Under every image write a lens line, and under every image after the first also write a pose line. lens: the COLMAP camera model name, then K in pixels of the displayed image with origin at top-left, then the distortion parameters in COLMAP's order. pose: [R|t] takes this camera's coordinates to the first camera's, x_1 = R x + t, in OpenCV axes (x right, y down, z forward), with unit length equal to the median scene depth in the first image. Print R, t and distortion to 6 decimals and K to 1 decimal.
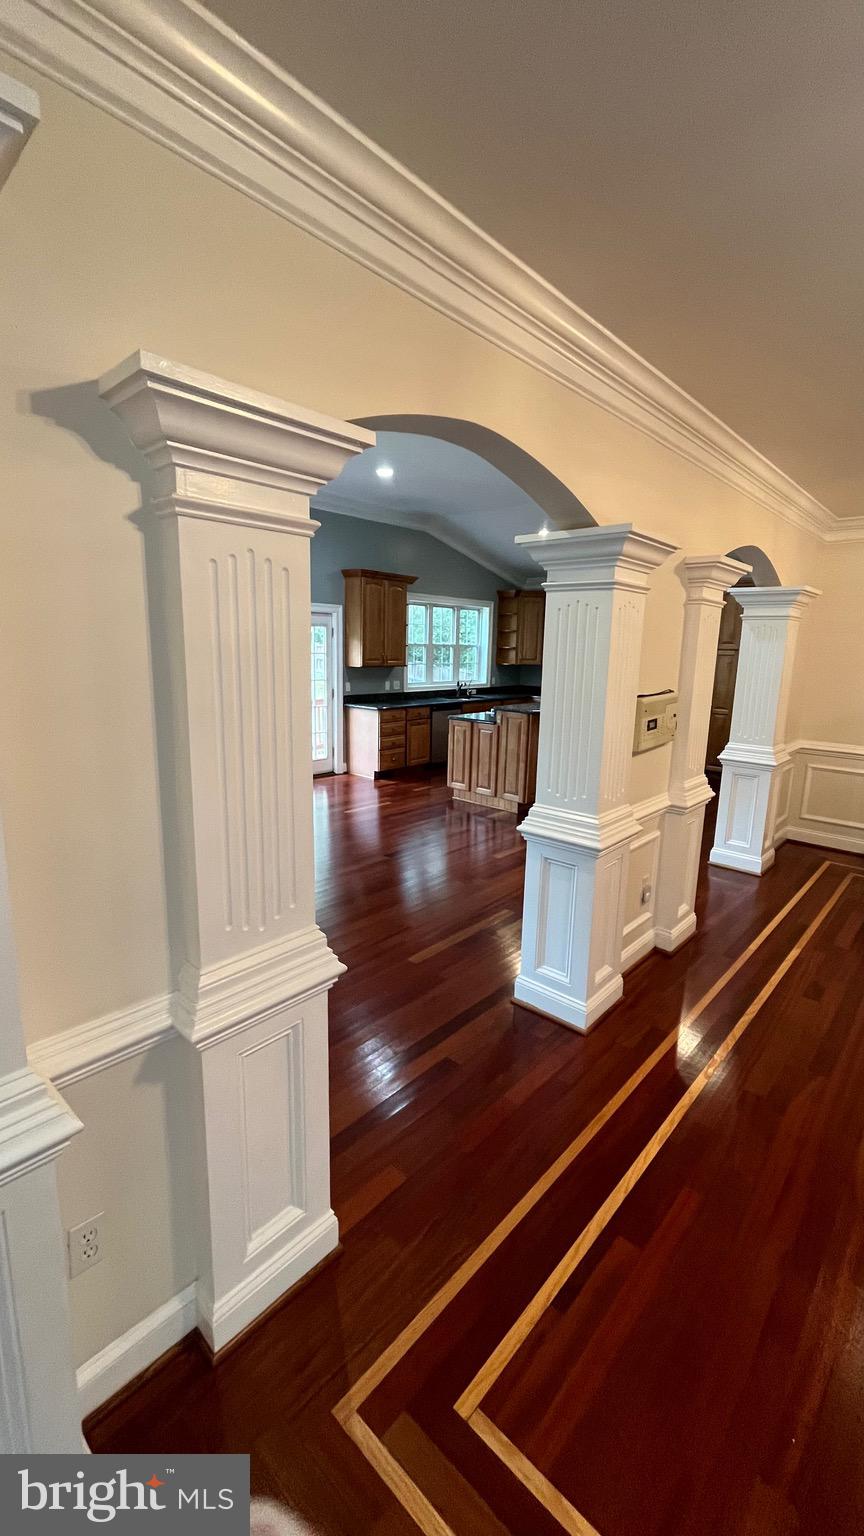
lens RADIAL K [[628.5, 0, 428.3], [0, 628.5, 763.9], [0, 0, 1]] dist [-0.001318, 0.000140]
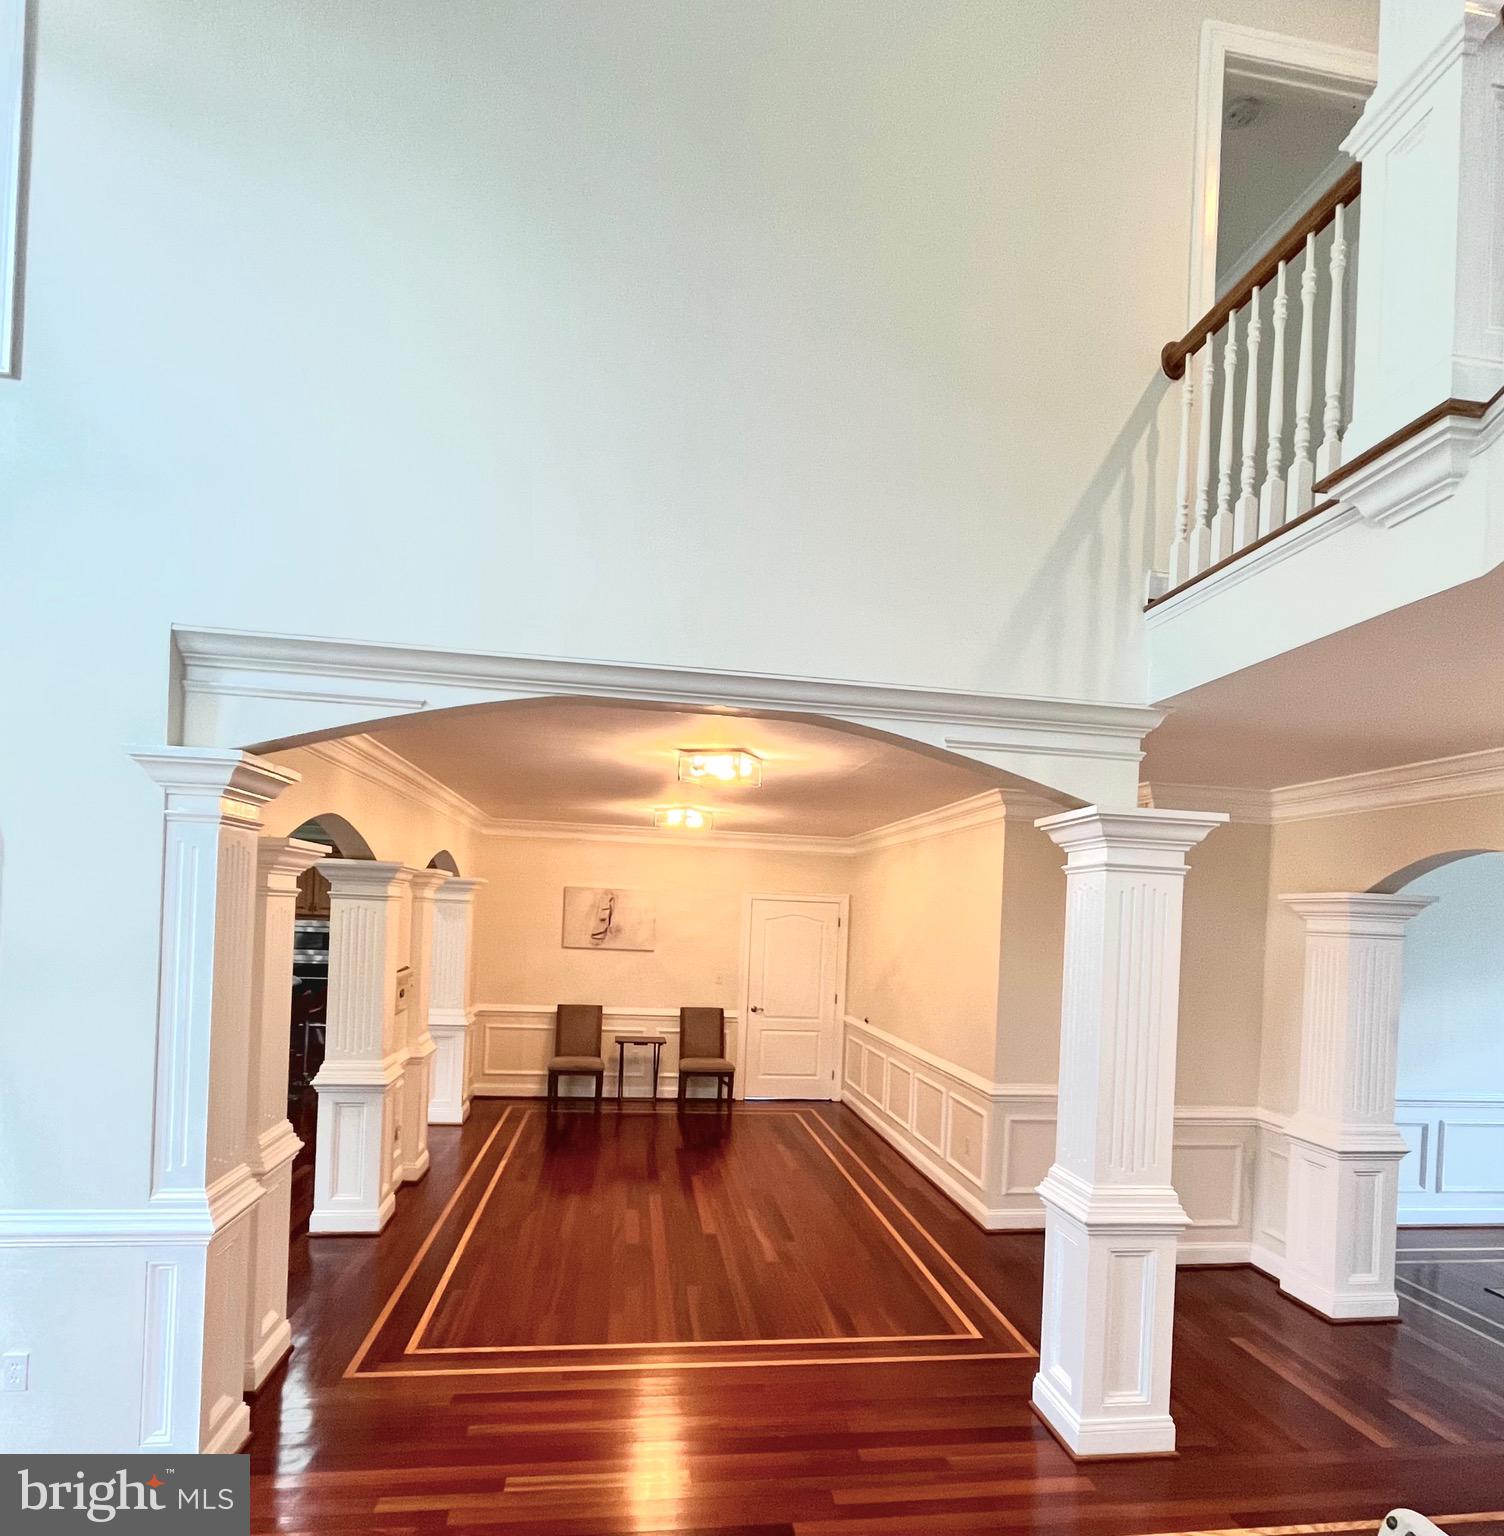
lens RADIAL K [[928.0, 0, 772.4], [0, 928.0, 916.2], [0, 0, 1]] dist [0.000149, 0.000378]
pose [[0.627294, 0.003561, 0.778775, -0.262632], [0.118730, 0.987863, -0.100153, 0.025342], [-0.769679, 0.155289, 0.619257, -0.324129]]
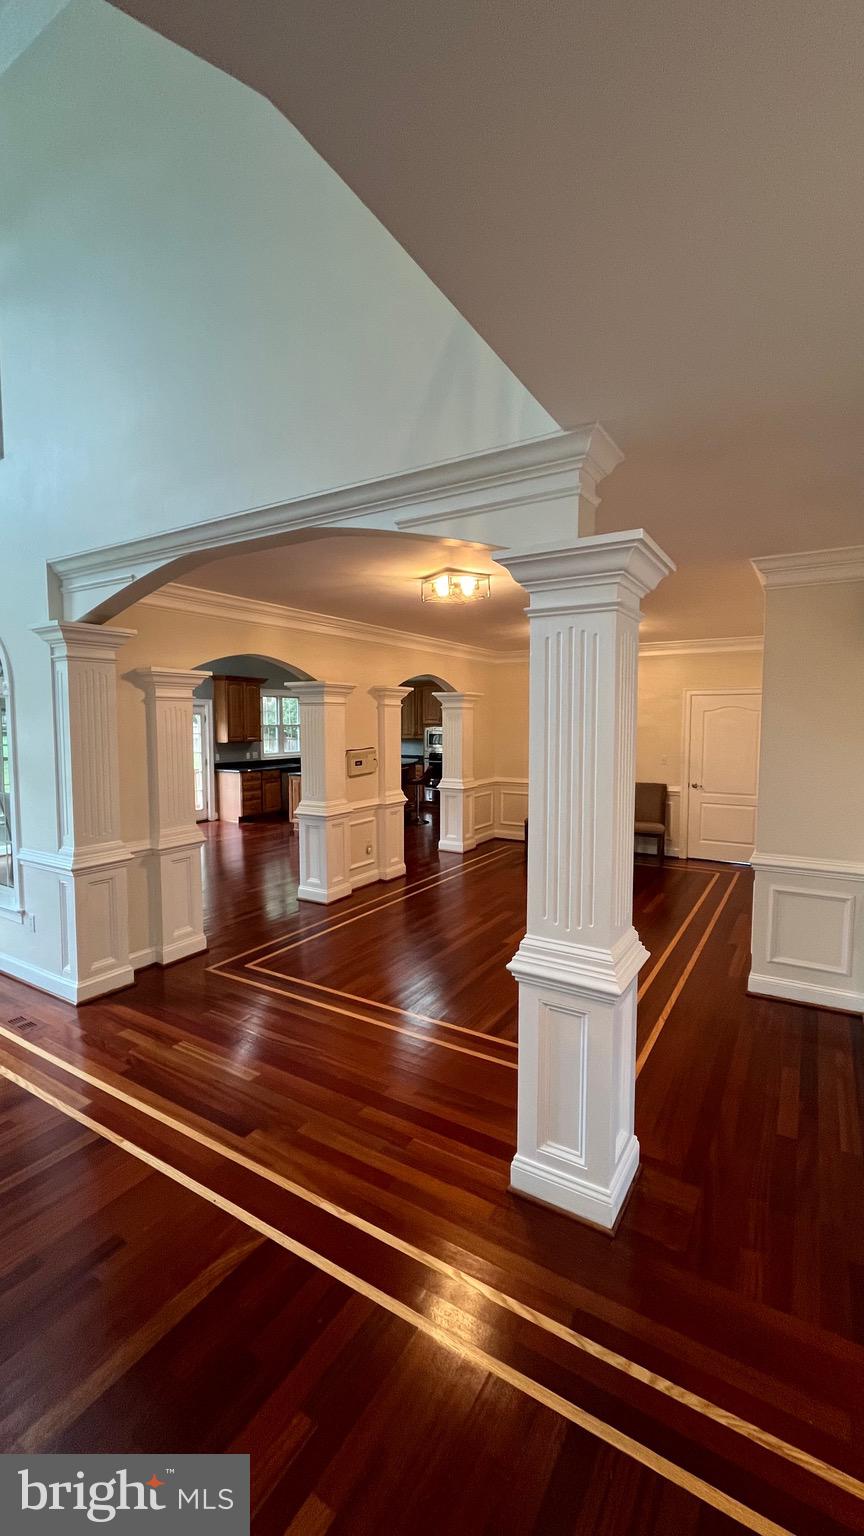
lens RADIAL K [[628.5, 0, 428.3], [0, 628.5, 763.9], [0, 0, 1]] dist [-0.001318, 0.000140]
pose [[0.982412, -0.035745, 0.183274, 0.075715], [0.056885, 0.992144, -0.111417, 0.074742], [-0.177852, 0.119883, 0.976728, -0.443137]]
